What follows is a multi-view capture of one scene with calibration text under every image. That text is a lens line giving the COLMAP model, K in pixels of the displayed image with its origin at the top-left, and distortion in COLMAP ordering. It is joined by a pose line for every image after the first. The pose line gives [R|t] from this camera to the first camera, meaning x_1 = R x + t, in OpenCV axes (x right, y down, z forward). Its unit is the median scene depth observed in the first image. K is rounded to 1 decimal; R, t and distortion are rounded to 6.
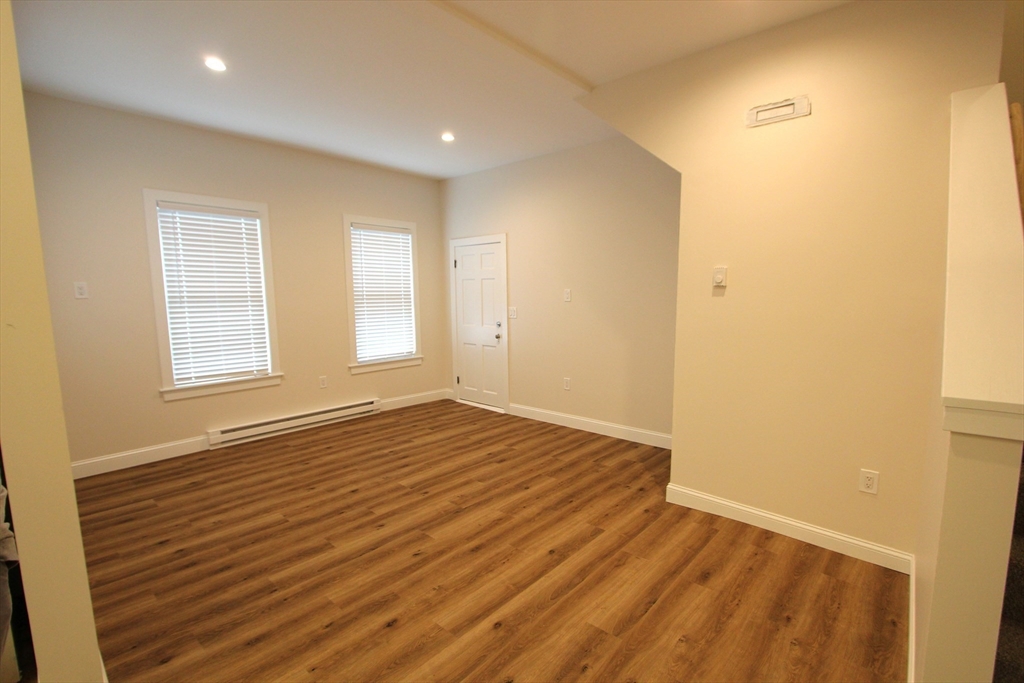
lens RADIAL K [[470.7, 0, 508.7], [0, 470.7, 343.9], [0, 0, 1]] dist [-0.008921, -0.000006]
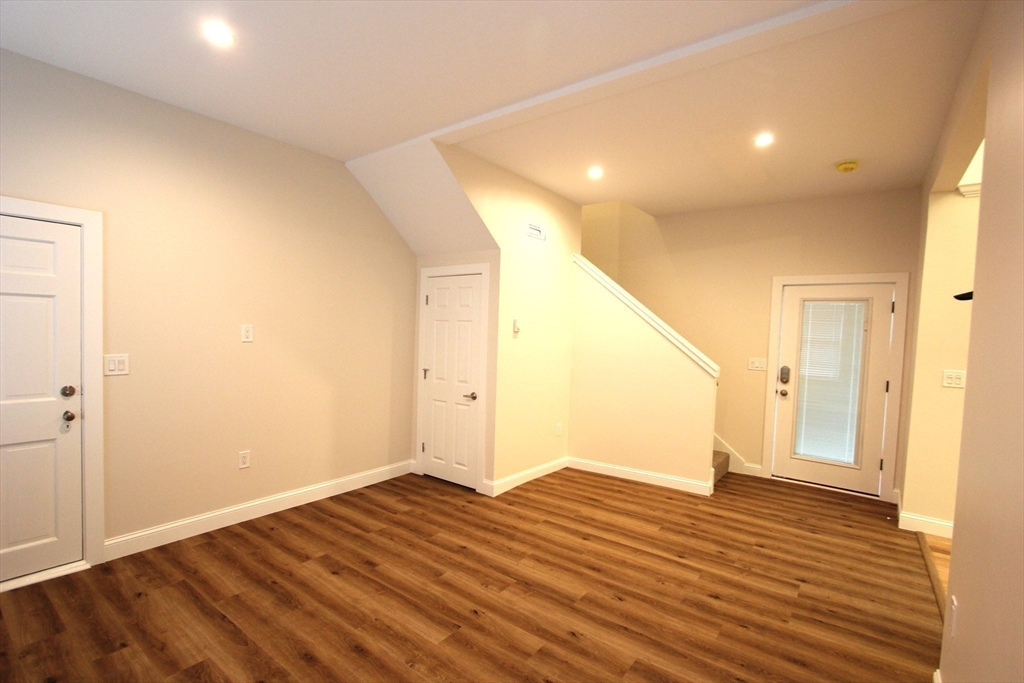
lens RADIAL K [[470.7, 0, 510.9], [0, 470.7, 346.6], [0, 0, 1]] dist [-0.008921, -0.000006]
pose [[-0.088236, -0.029751, 0.995655, -1.040825], [0.080415, 0.996079, 0.036890, -0.130776], [-0.992848, 0.083321, -0.085497, 1.141770]]
